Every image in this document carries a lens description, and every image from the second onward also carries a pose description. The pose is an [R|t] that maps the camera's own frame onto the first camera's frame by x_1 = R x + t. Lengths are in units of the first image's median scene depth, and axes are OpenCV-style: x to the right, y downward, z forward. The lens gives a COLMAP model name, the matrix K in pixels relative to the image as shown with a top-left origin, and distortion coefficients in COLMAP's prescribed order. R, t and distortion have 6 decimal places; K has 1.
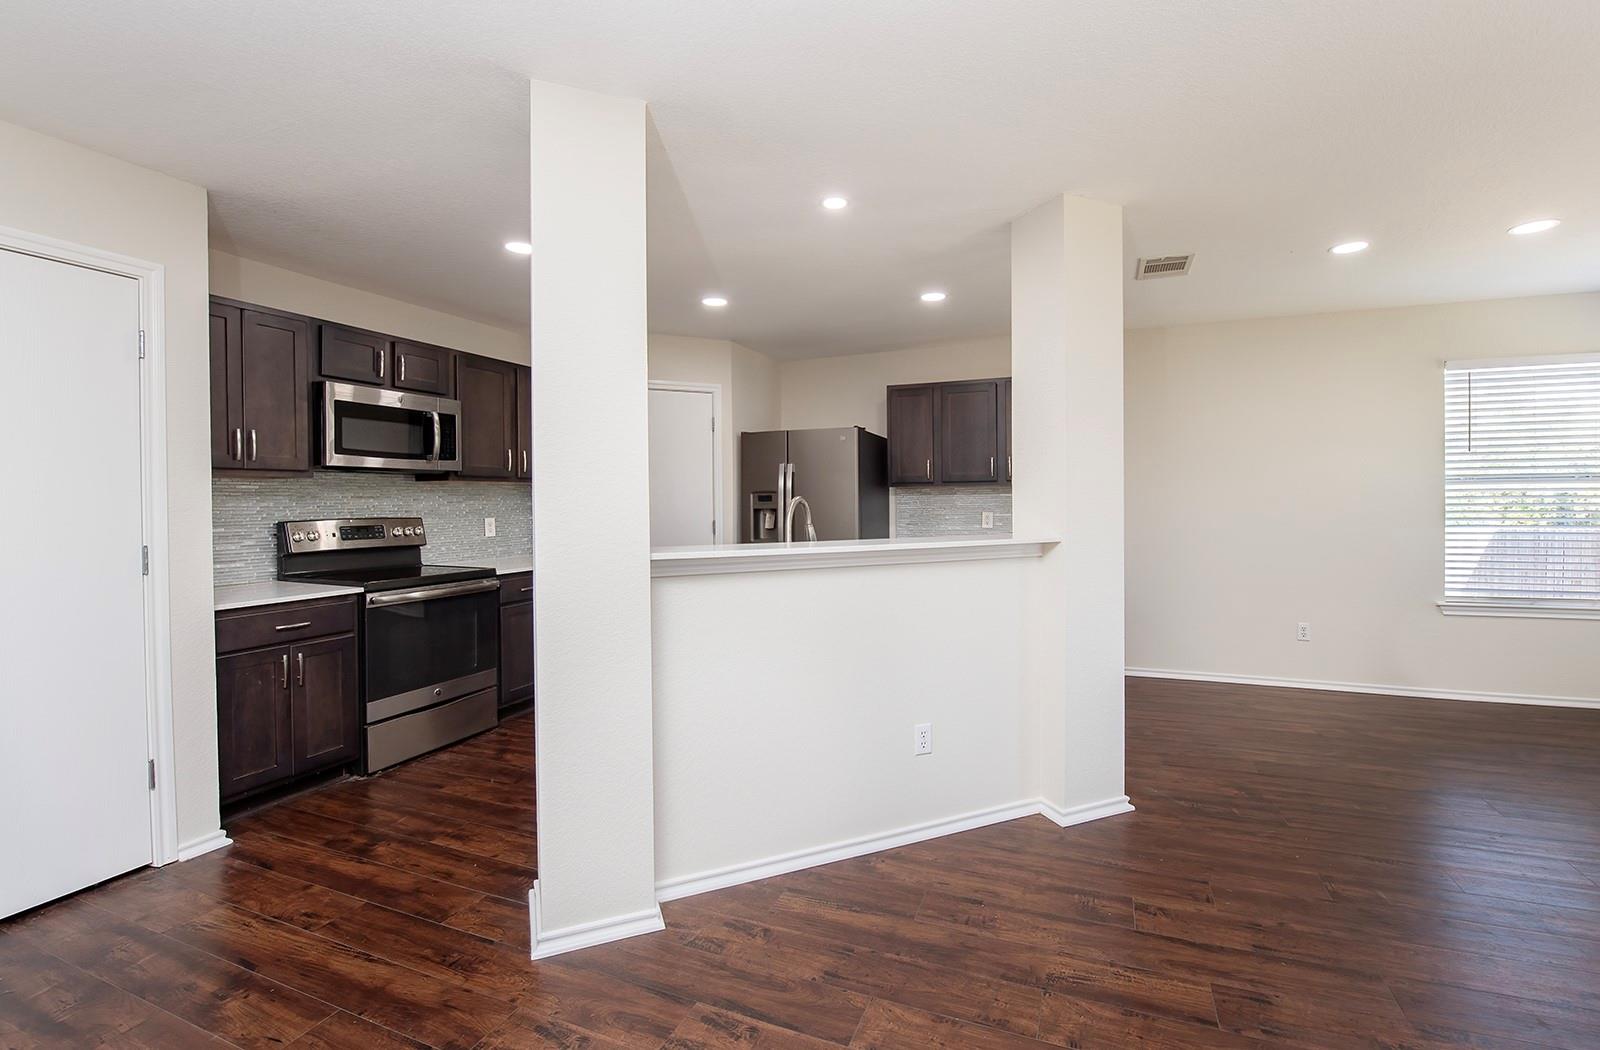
lens RADIAL K [[695.2, 0, 804.1], [0, 695.2, 514.9], [0, 0, 1]] dist [-0.002420, -0.000138]
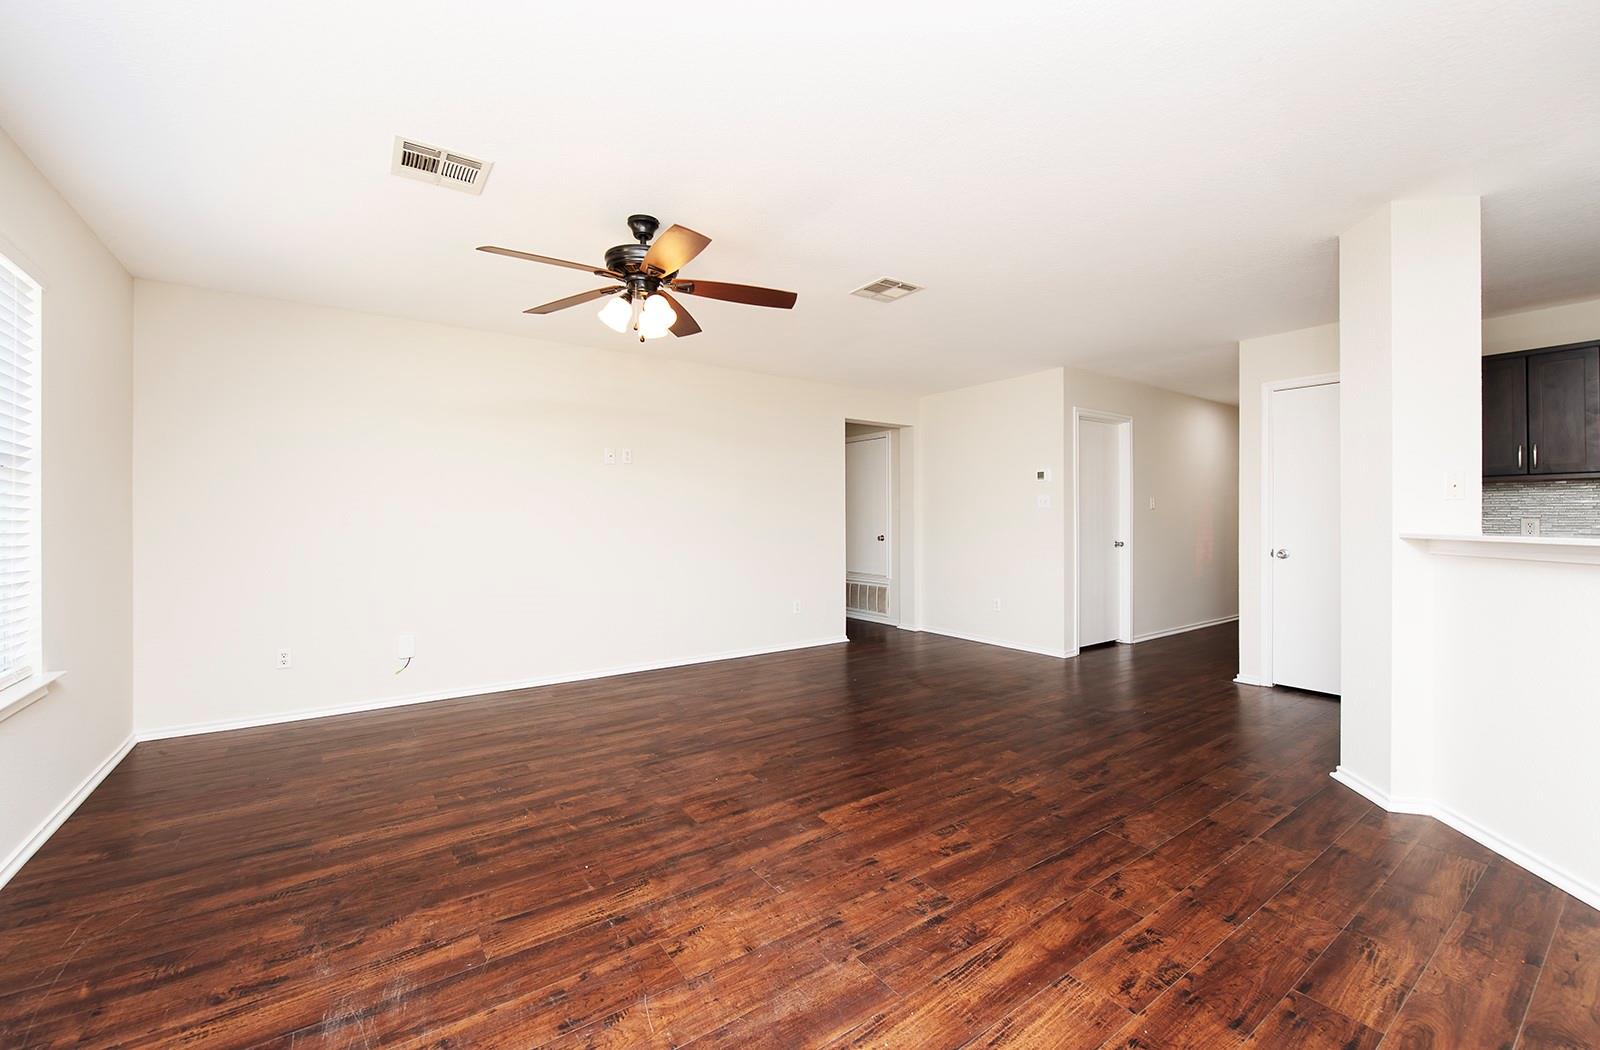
lens RADIAL K [[655.0, 0, 803.8], [0, 655.0, 521.7], [0, 0, 1]] dist [0.009610, 0.000035]
pose [[-0.548167, 0.005531, -0.836351, 1.480758], [-0.002819, 0.999960, 0.008460, 0.025769], [0.836364, 0.006995, -0.548129, 0.744950]]
